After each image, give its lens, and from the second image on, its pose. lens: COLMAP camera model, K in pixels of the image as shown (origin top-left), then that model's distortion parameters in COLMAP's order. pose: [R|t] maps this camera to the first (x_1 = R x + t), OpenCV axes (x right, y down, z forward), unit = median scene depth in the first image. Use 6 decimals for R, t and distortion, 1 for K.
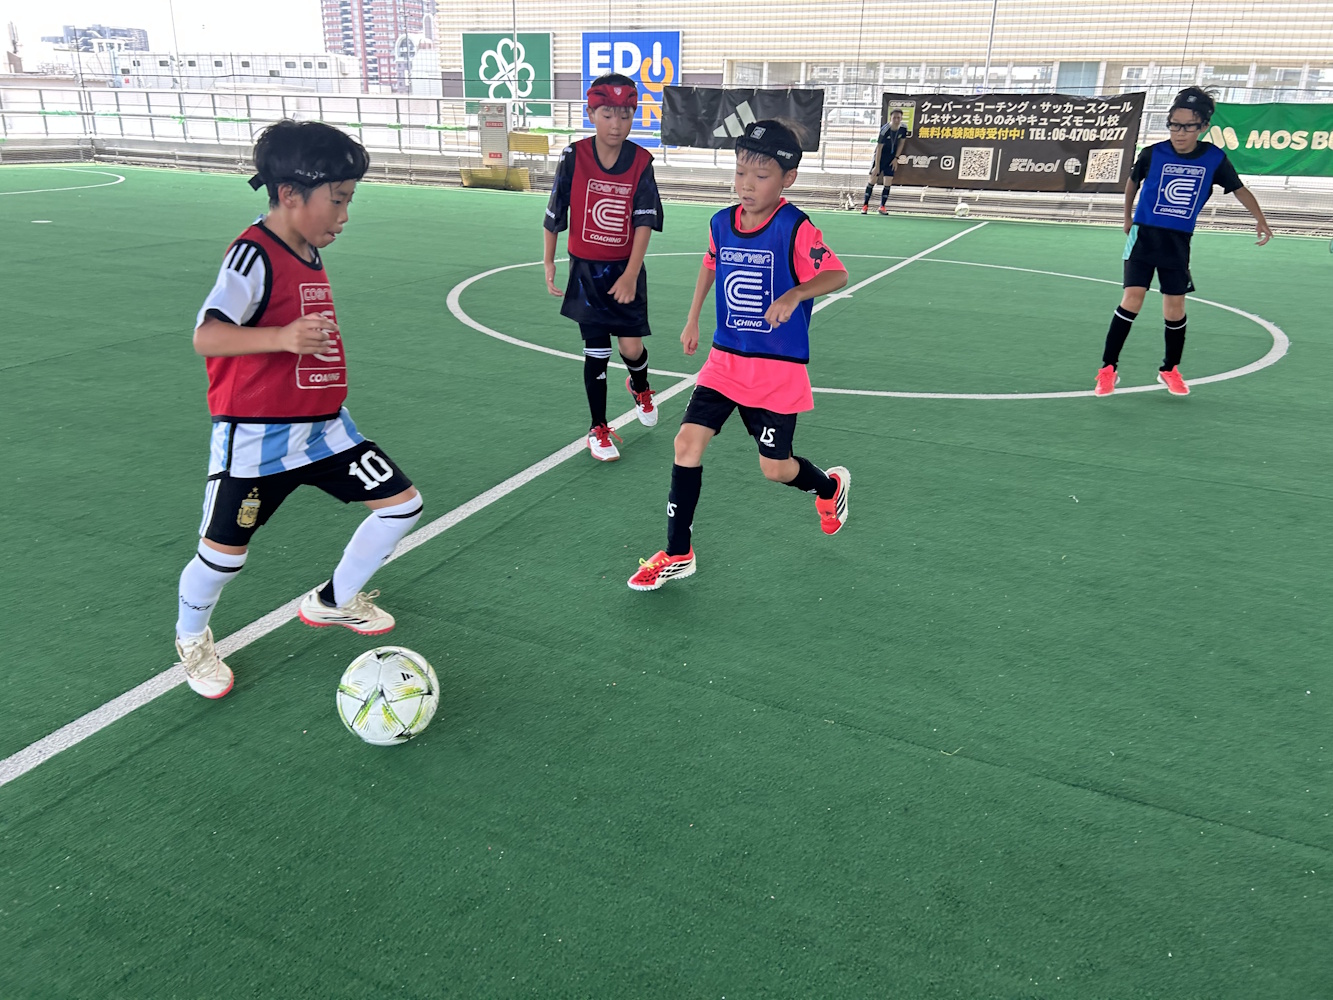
lens RADIAL K [[1004.0, 0, 640.6], [0, 1004.0, 501.2], [0, 0, 1]] dist [0.044811, -0.047391]
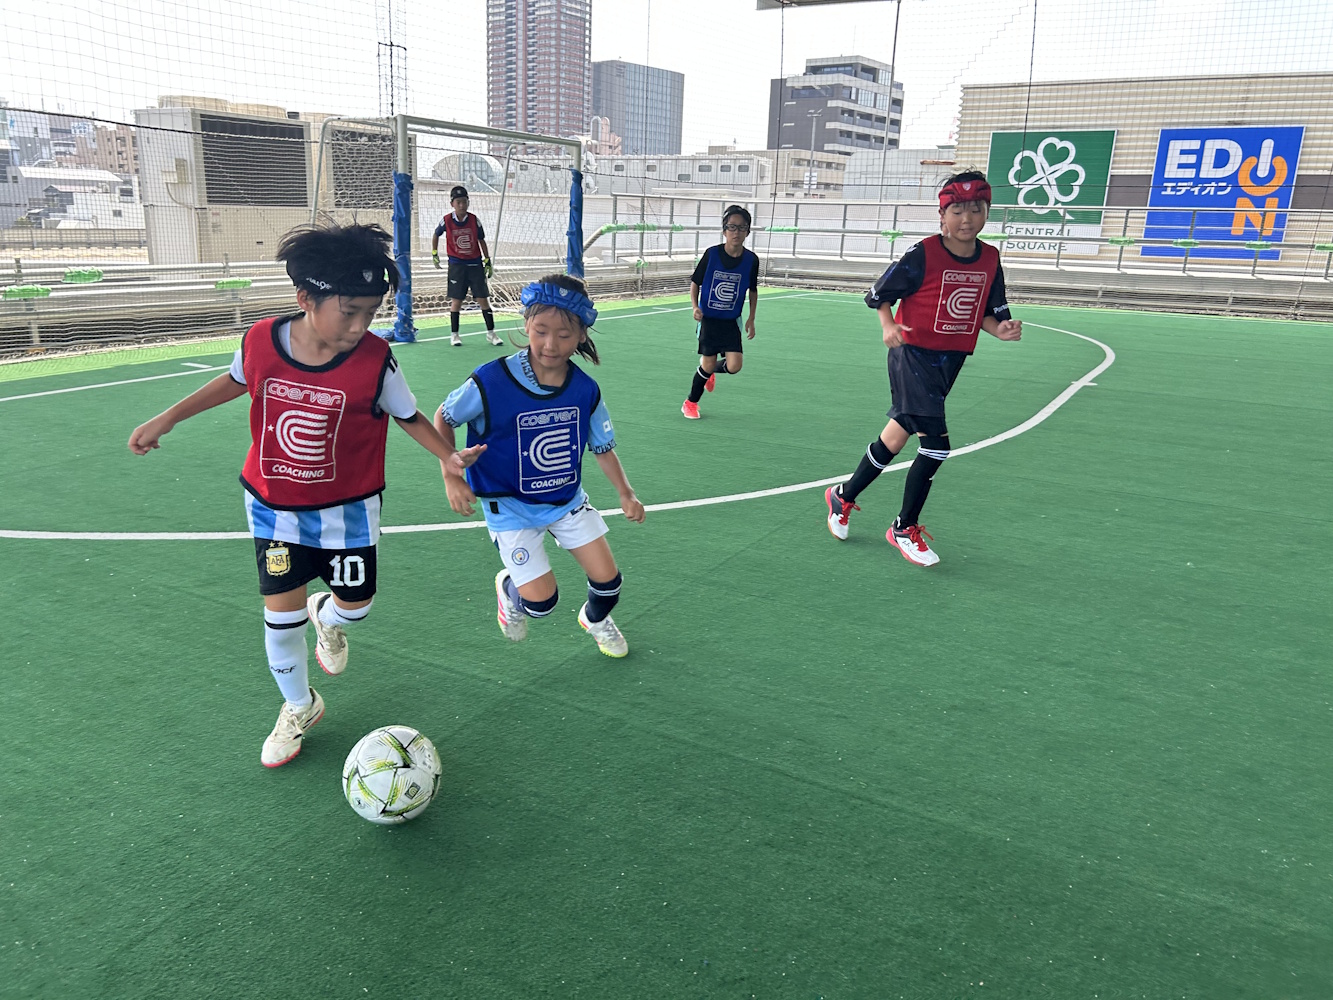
lens RADIAL K [[1004.0, 0, 670.5], [0, 1004.0, 499.8], [0, 0, 1]] dist [0.044811, -0.047391]
pose [[0.996413, 0.024473, -0.081004, -0.407845], [-0.031329, 0.995933, -0.084474, -0.065061], [0.078608, 0.086708, 0.993128, 0.140259]]
